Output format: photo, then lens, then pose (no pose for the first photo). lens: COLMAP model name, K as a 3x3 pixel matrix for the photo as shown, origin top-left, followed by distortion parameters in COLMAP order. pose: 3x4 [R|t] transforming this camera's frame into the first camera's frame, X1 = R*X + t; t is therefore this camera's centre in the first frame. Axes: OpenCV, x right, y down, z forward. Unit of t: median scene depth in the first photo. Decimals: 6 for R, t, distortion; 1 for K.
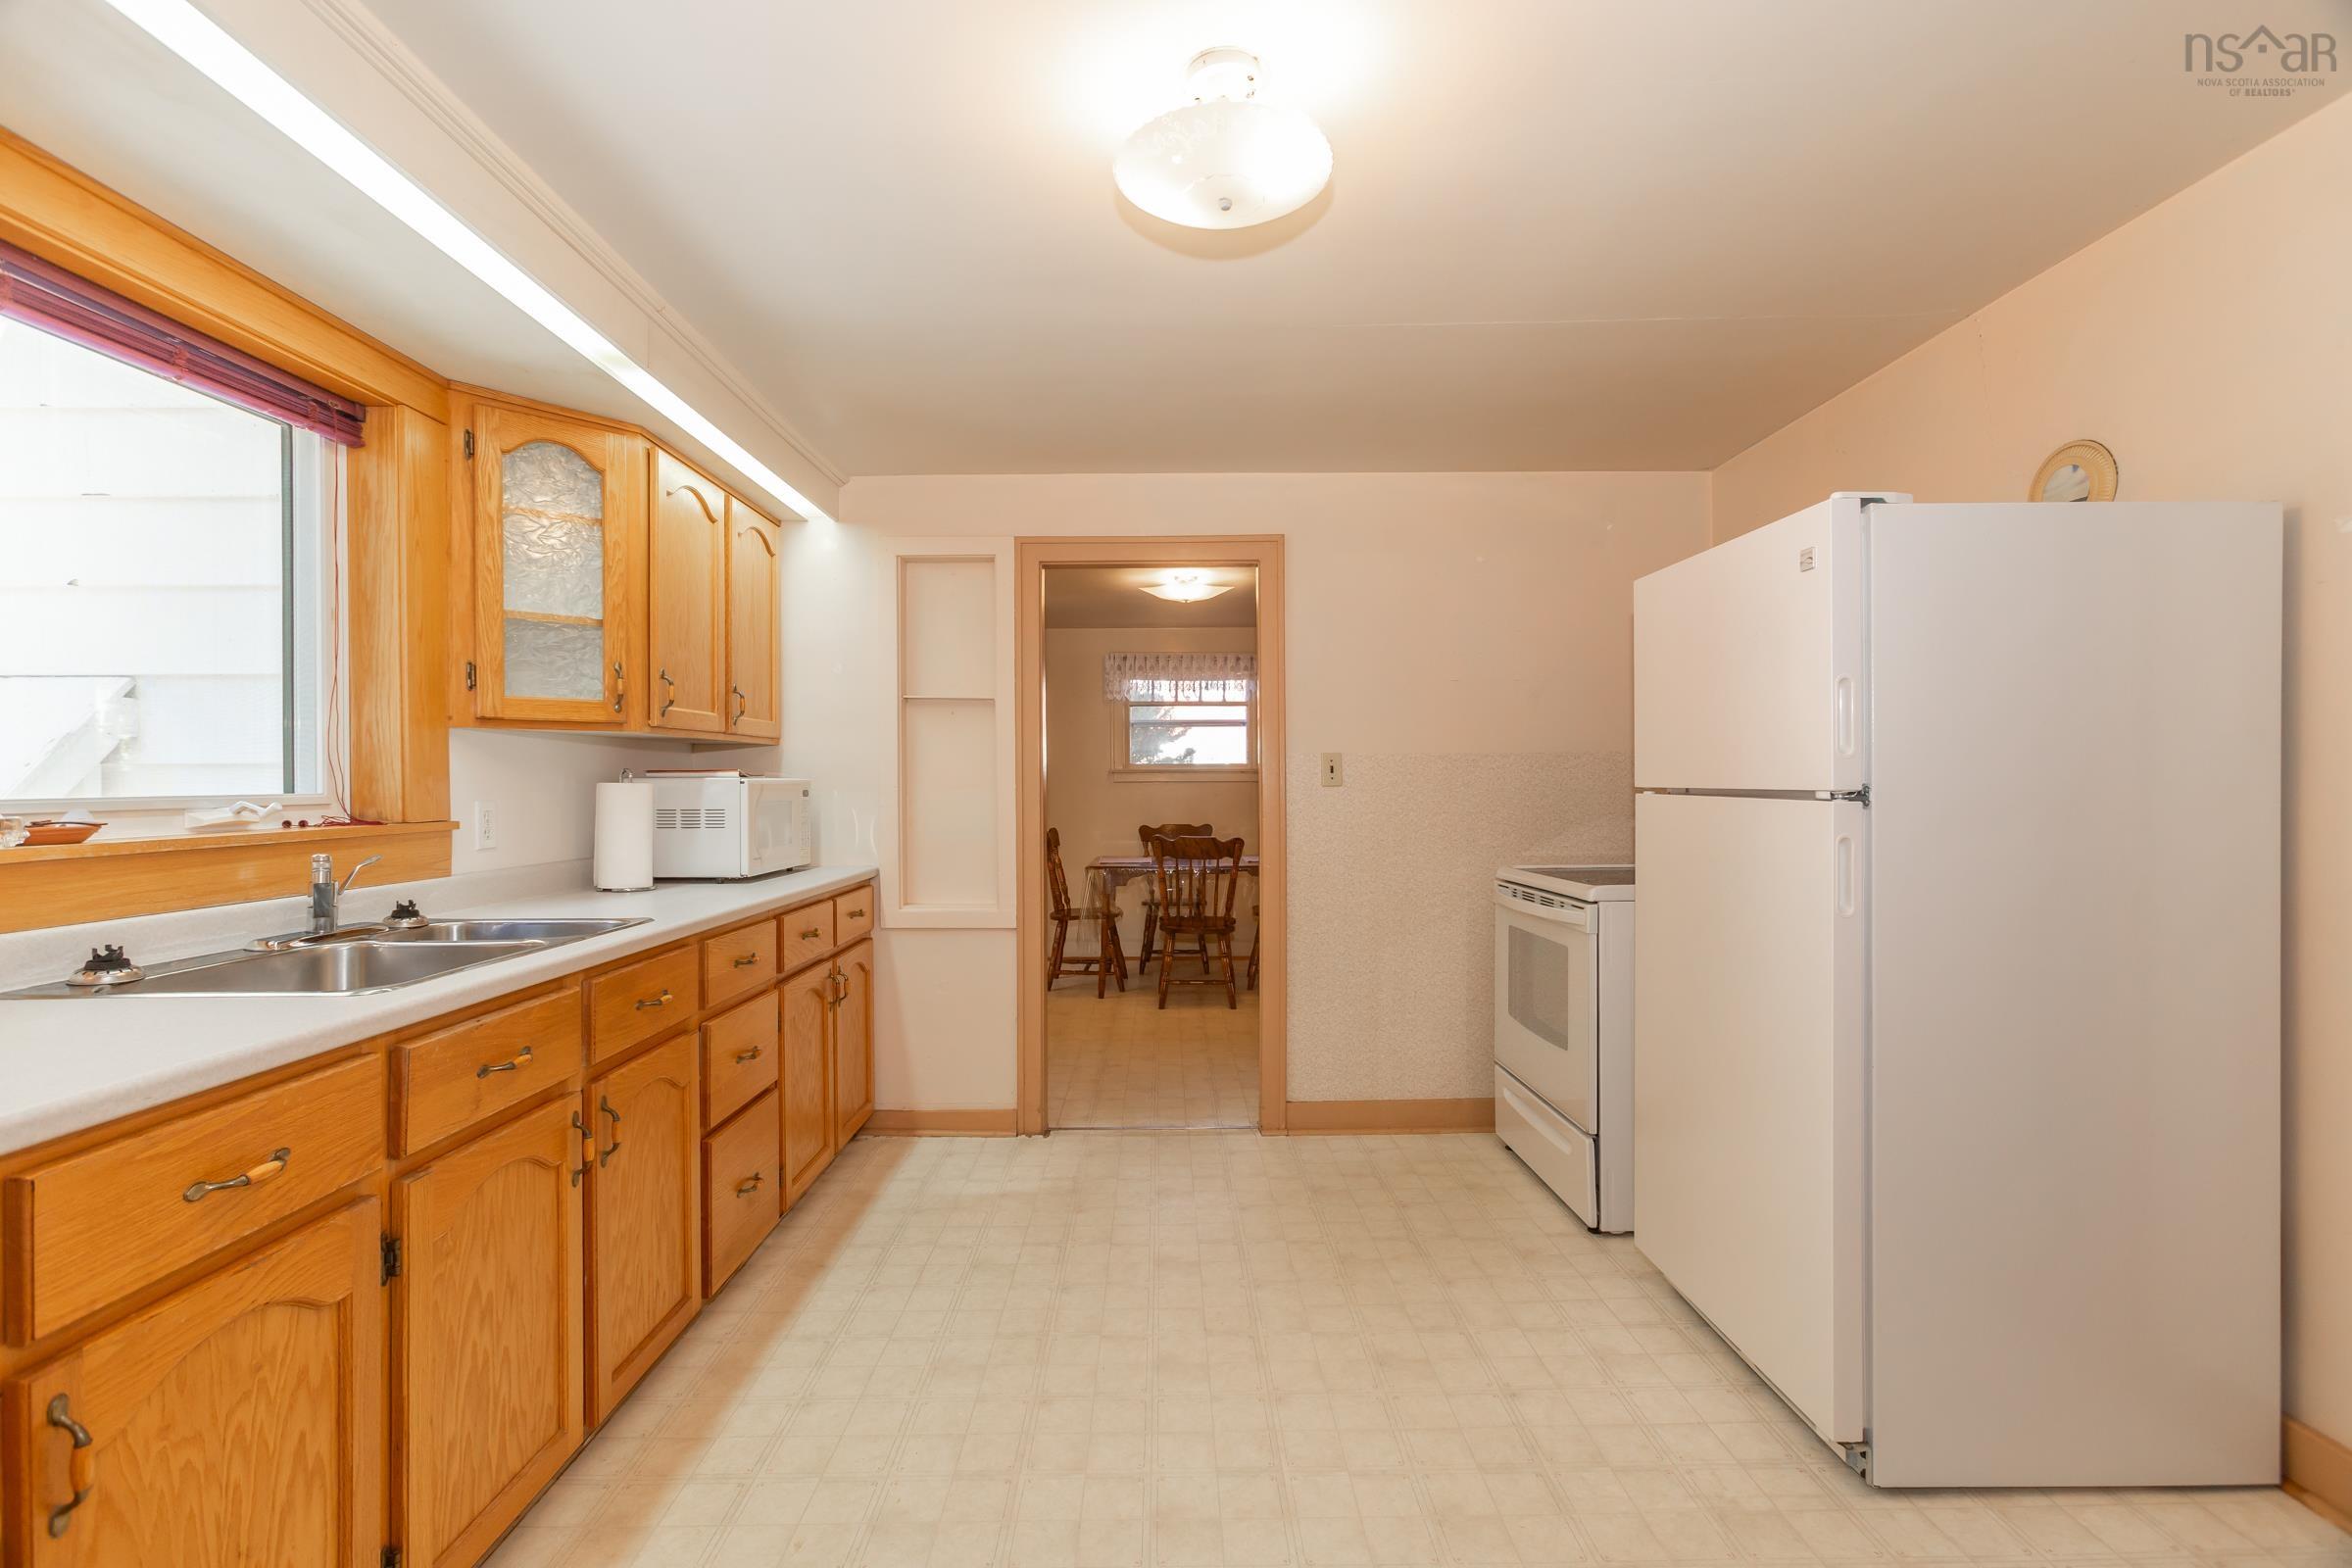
lens RADIAL K [[1060.8, 0, 1182.0], [0, 1060.8, 786.0], [0, 0, 1]] dist [-0.001219, 0.005113]
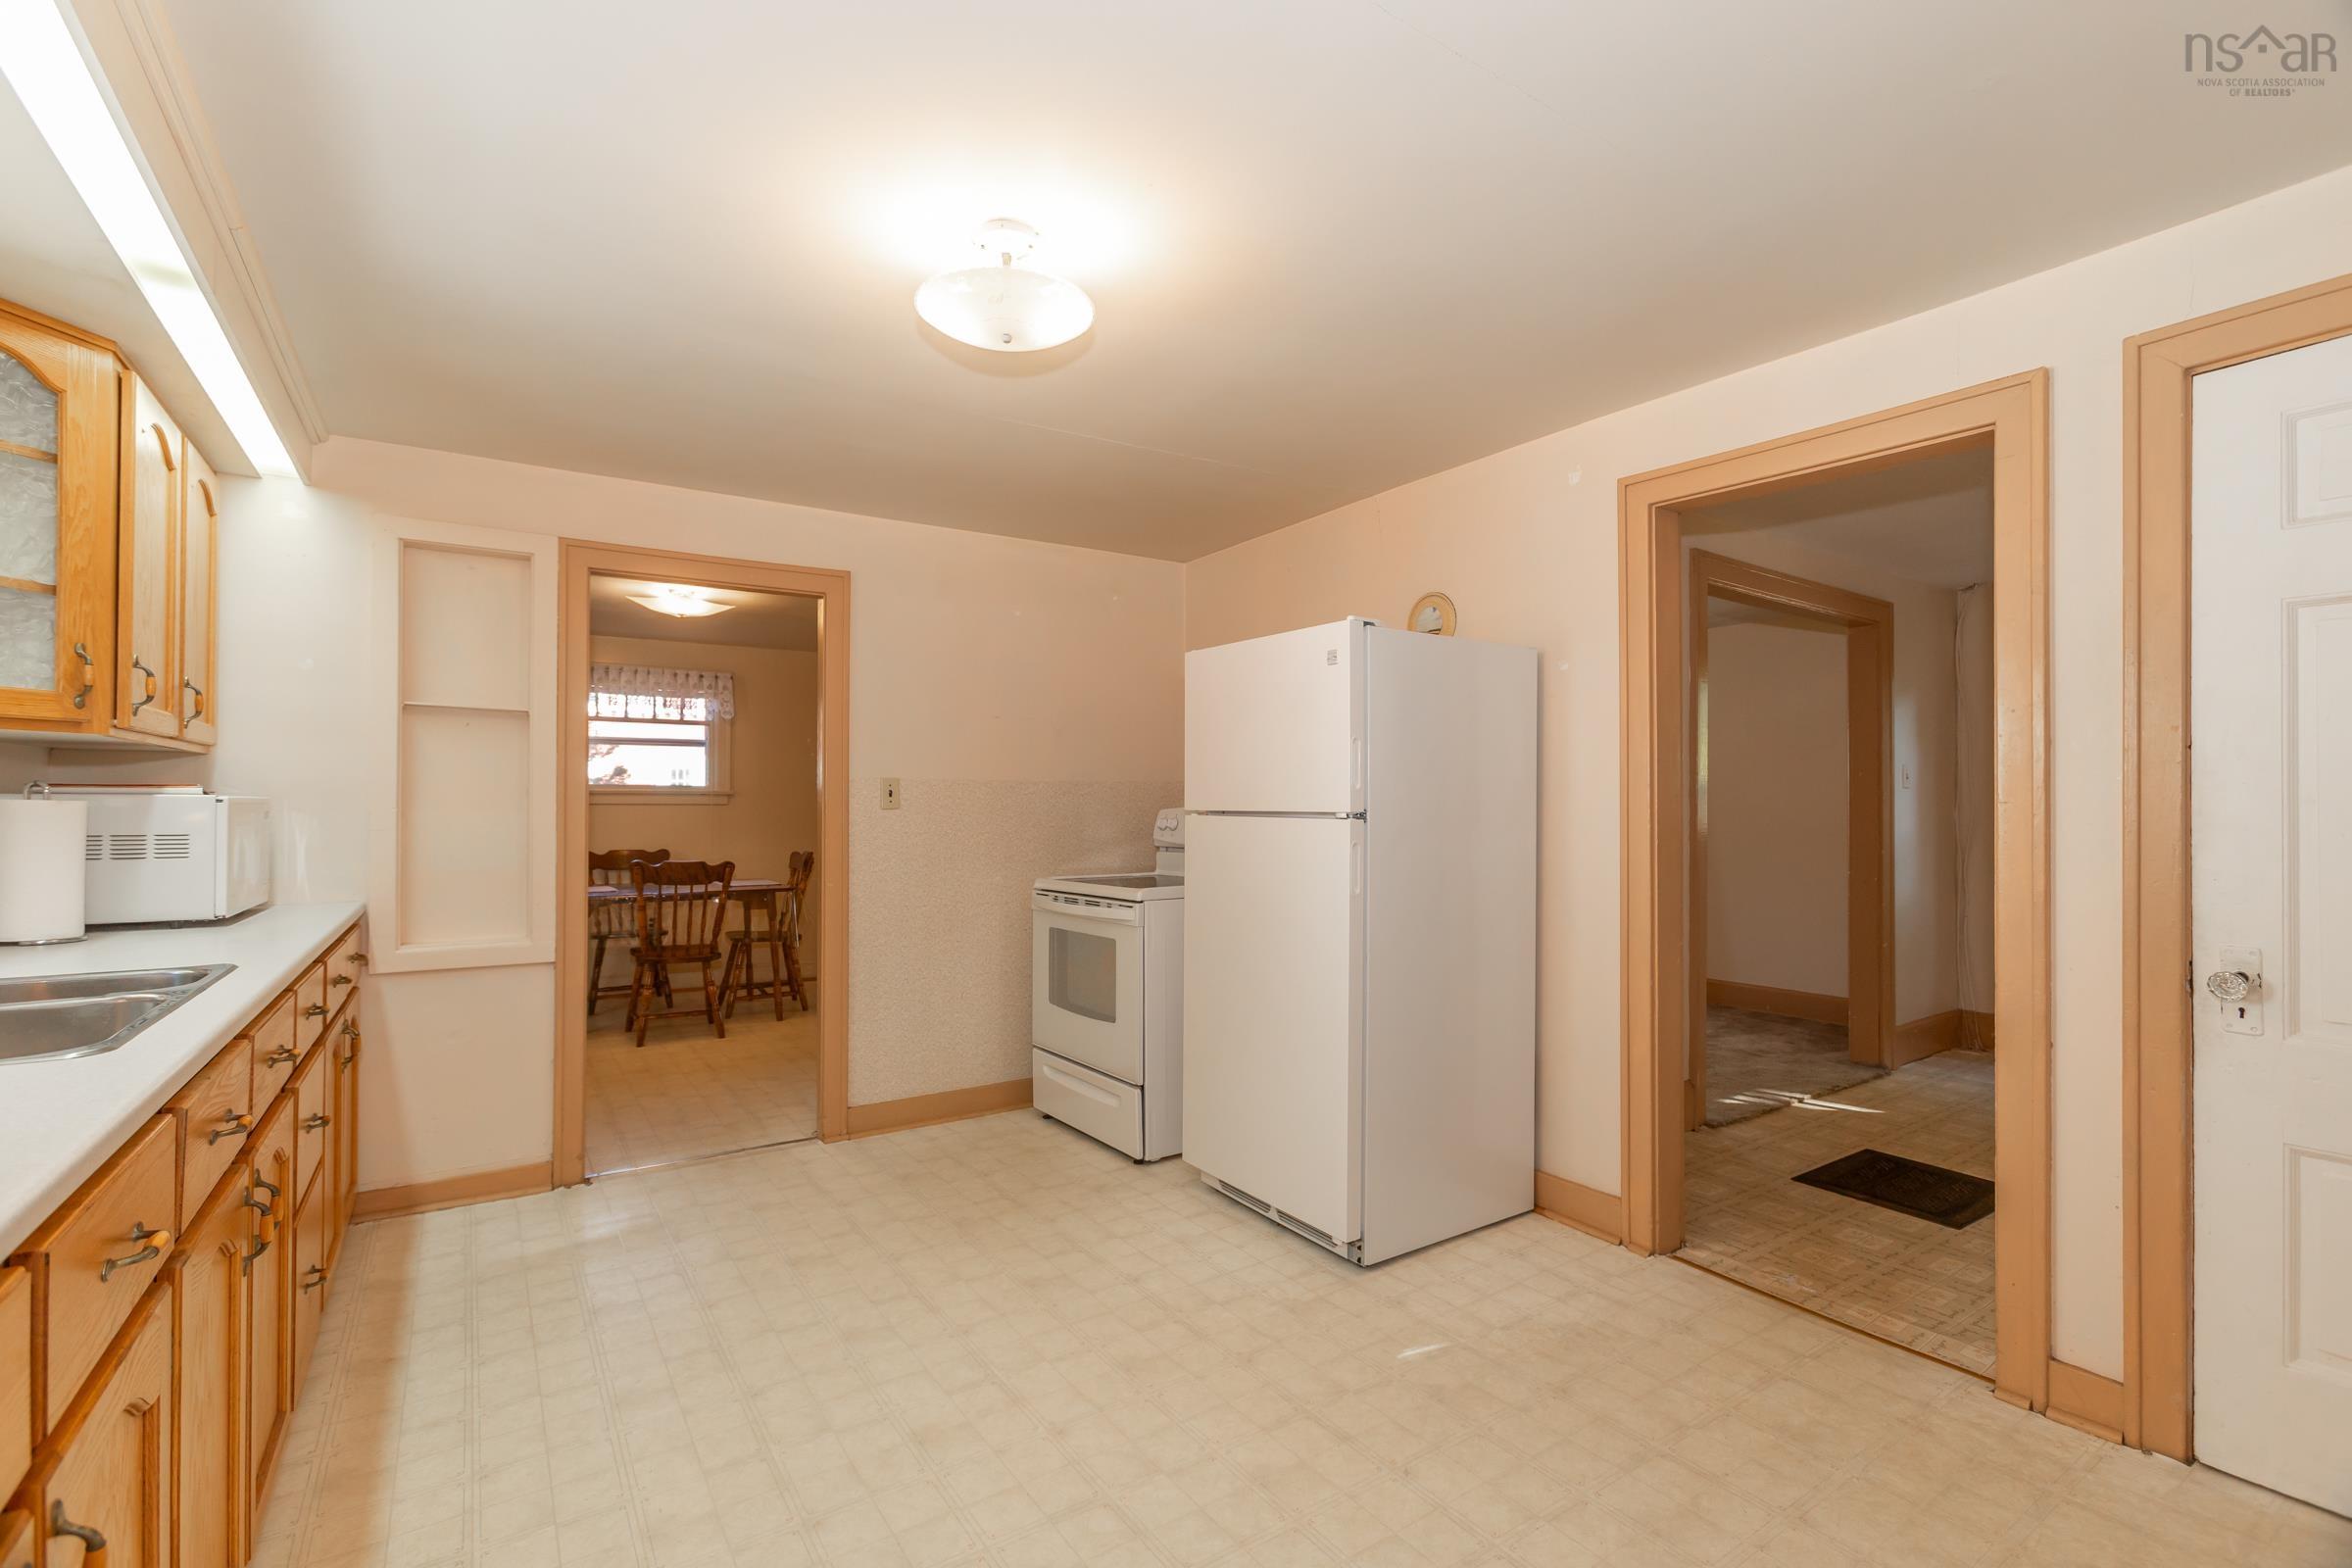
lens RADIAL K [[1060.8, 0, 1185.4], [0, 1060.8, 803.5], [0, 0, 1]] dist [-0.001219, 0.005113]
pose [[0.828730, 0.007495, 0.559599, -0.259062], [-0.003344, 0.999959, -0.008440, 0.003151], [-0.559639, 0.005123, 0.828721, -0.076411]]
